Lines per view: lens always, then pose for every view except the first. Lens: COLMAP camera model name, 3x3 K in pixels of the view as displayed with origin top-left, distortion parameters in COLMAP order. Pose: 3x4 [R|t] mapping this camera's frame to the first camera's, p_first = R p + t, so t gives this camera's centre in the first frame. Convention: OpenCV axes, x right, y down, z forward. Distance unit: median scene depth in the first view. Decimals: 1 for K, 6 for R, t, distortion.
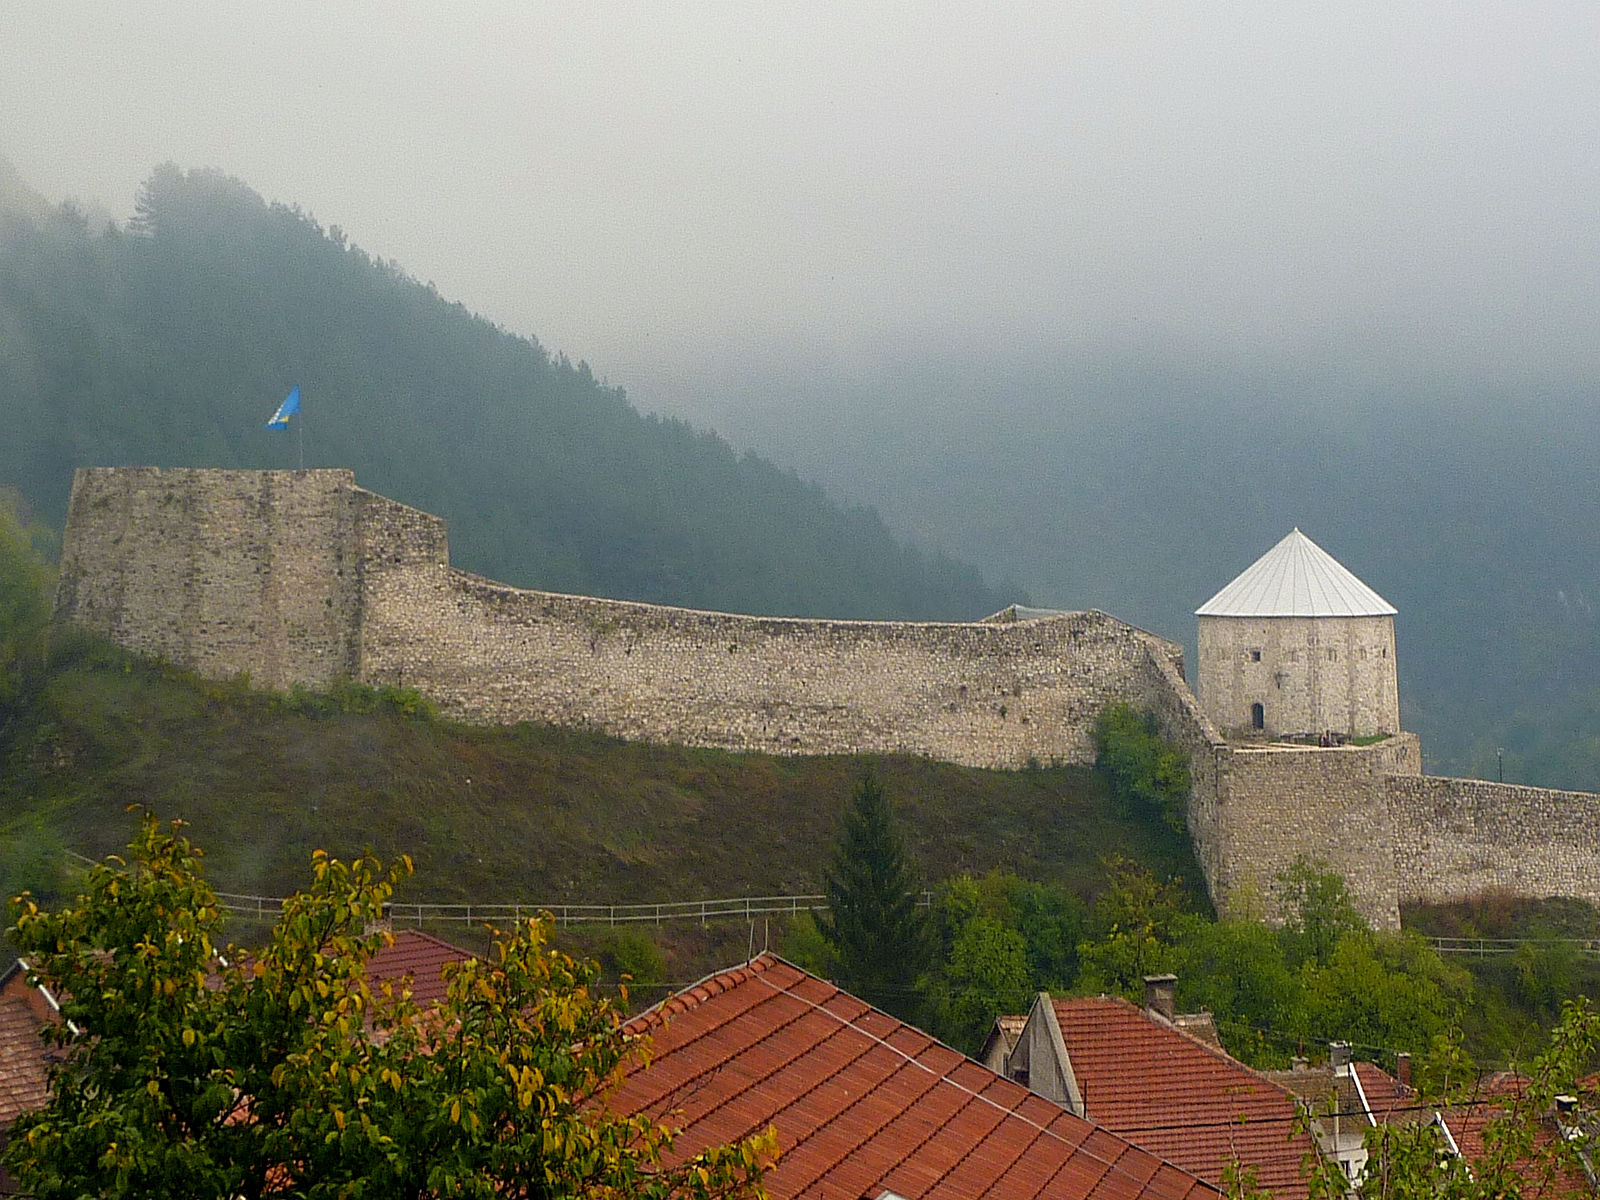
lens RADIAL K [[3513.8, 0, 802.6], [0, 3513.8, 598.6], [0, 0, 1]] dist [0.059551, 0.000000]
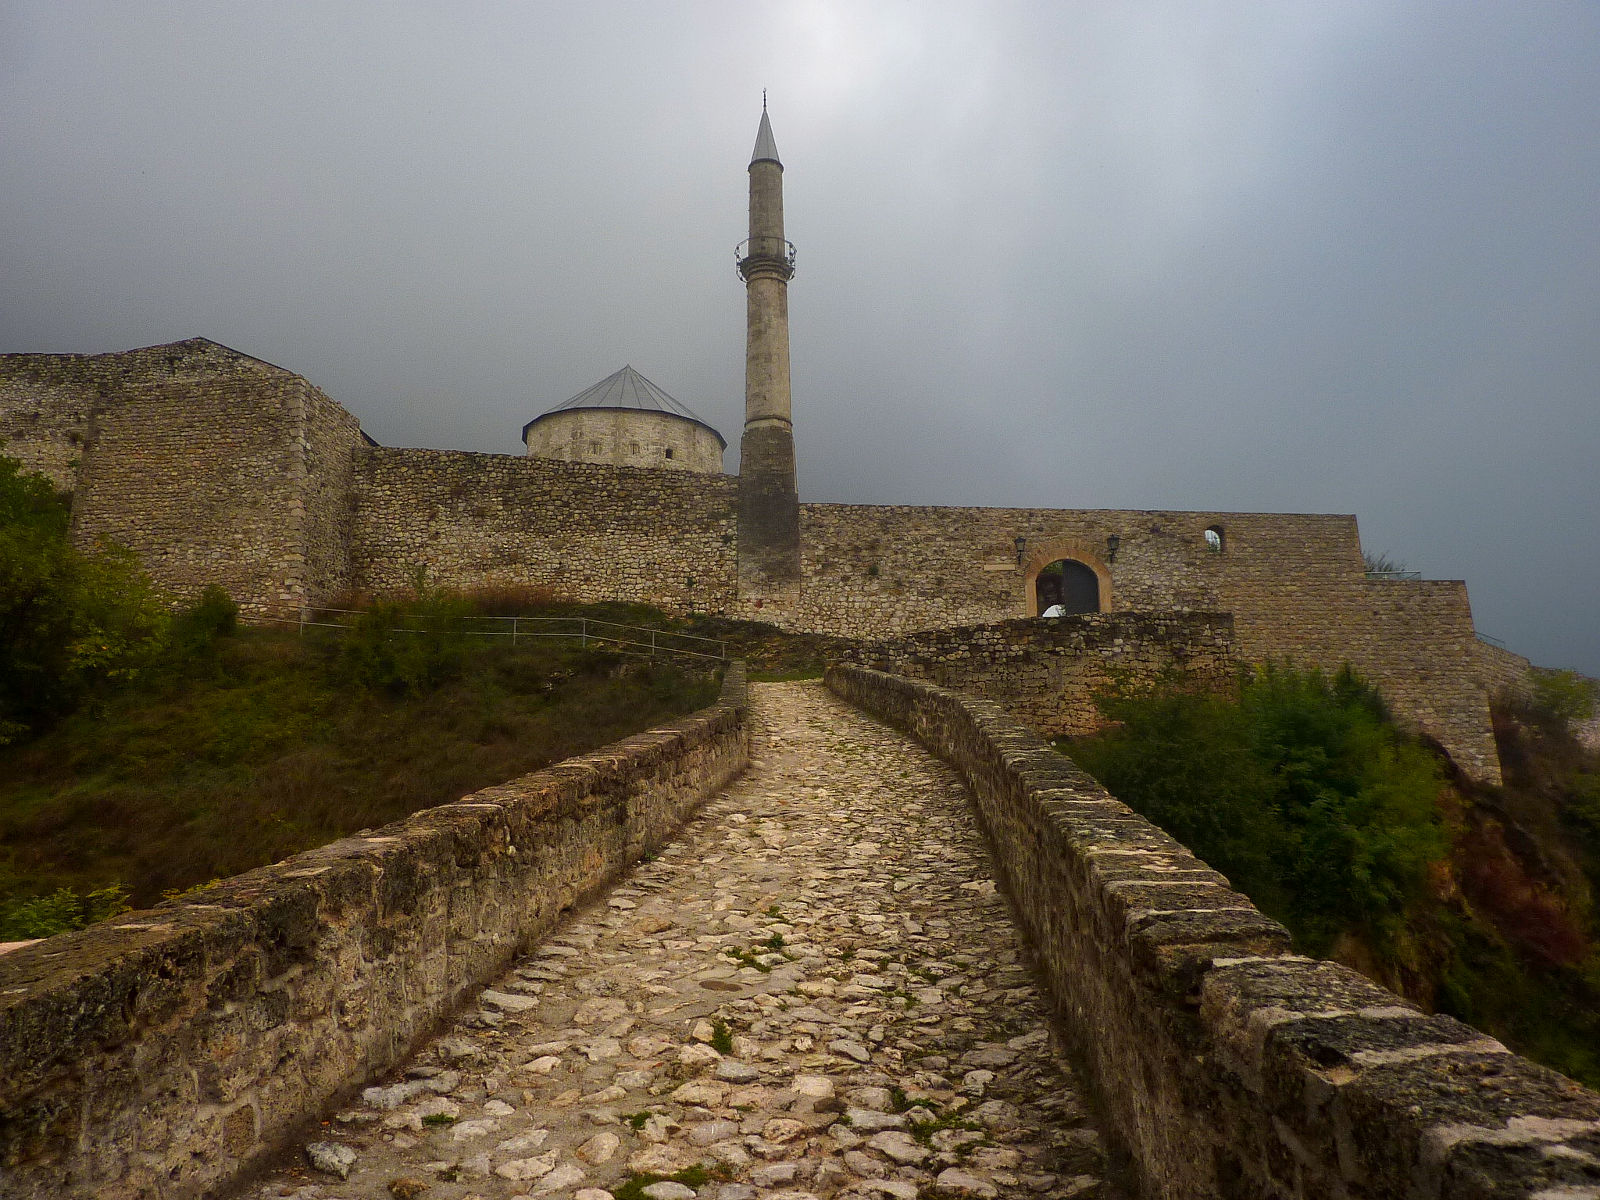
lens RADIAL K [[1174.8, 0, 800.8], [0, 1174.8, 603.1], [0, 0, 1]] dist [-0.027355, -0.005066]
pose [[0.938155, -0.066634, -0.339744, 0.341015], [-0.015608, 0.972167, -0.233770, 0.144413], [0.345865, 0.224615, 0.911003, 0.819567]]
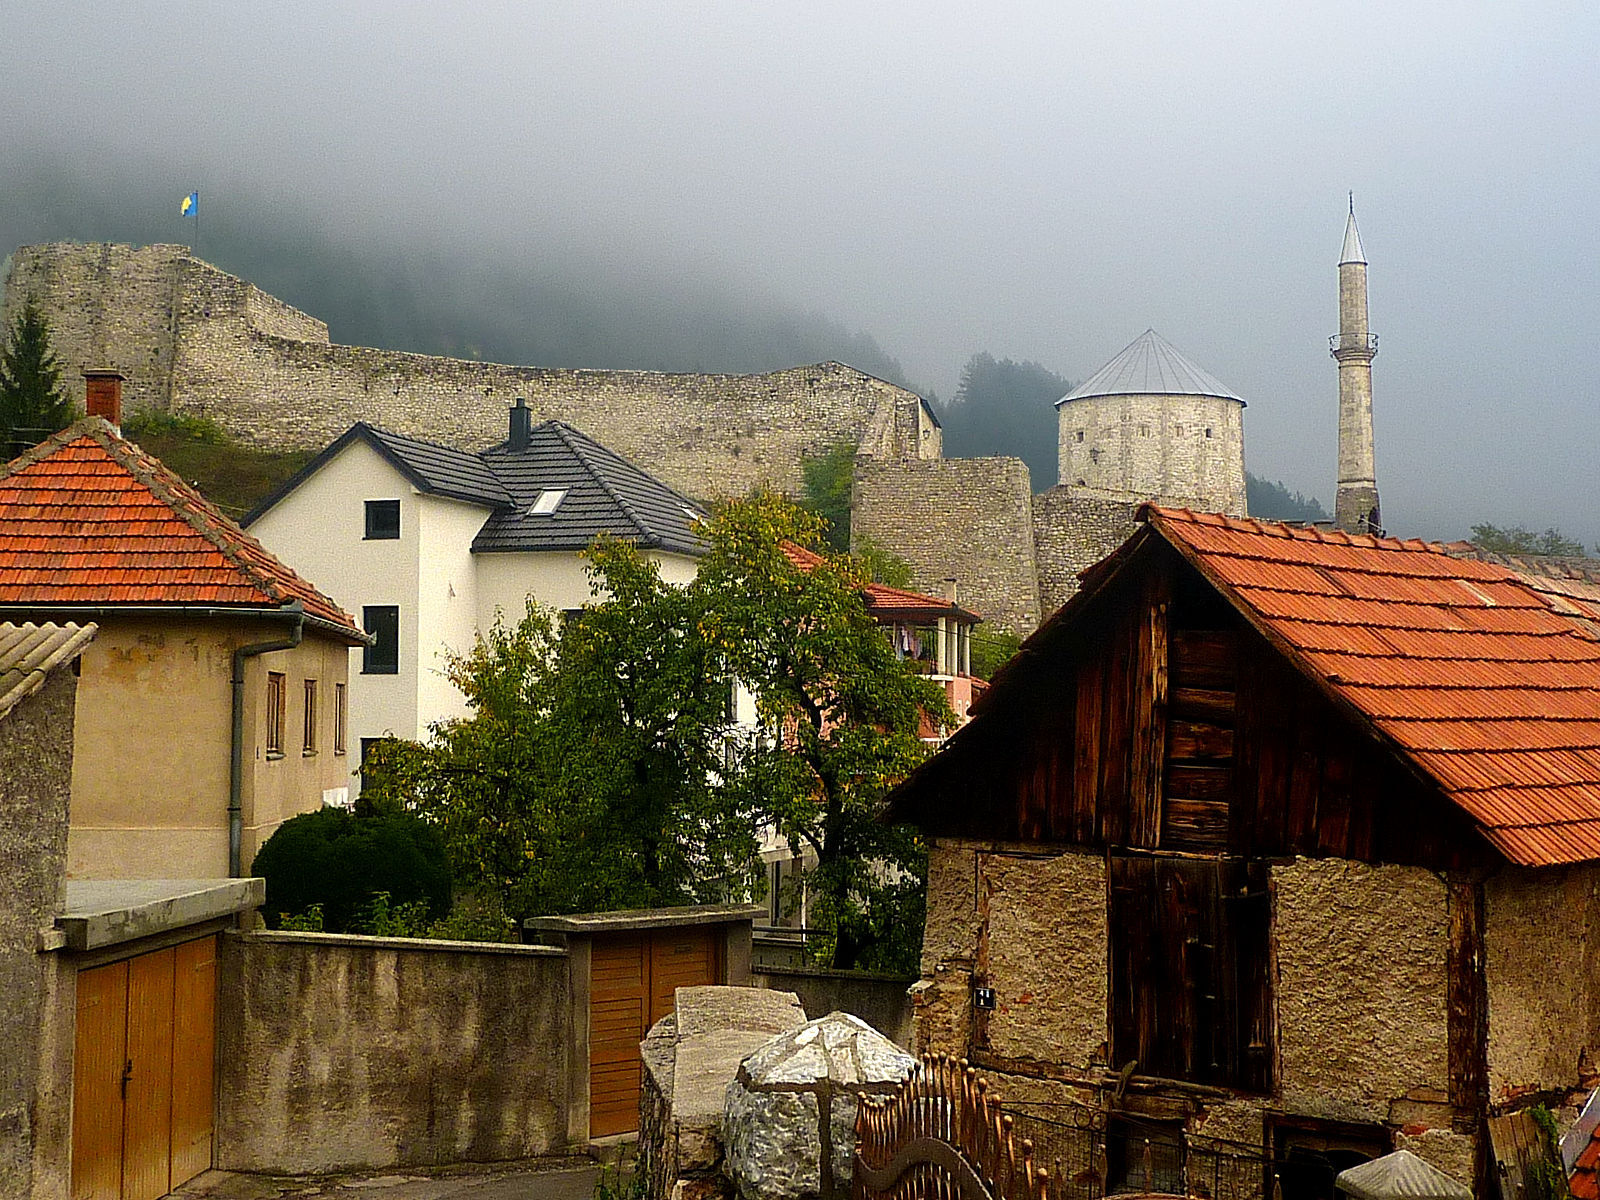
lens RADIAL K [[2206.6, 0, 798.5], [0, 2206.6, 601.4], [0, 0, 1]] dist [0.022959, 0.000000]
pose [[0.905601, -0.005111, -0.424099, 0.373150], [-0.029258, 0.996792, -0.074490, 0.132136], [0.423120, 0.079867, 0.902547, 0.403490]]
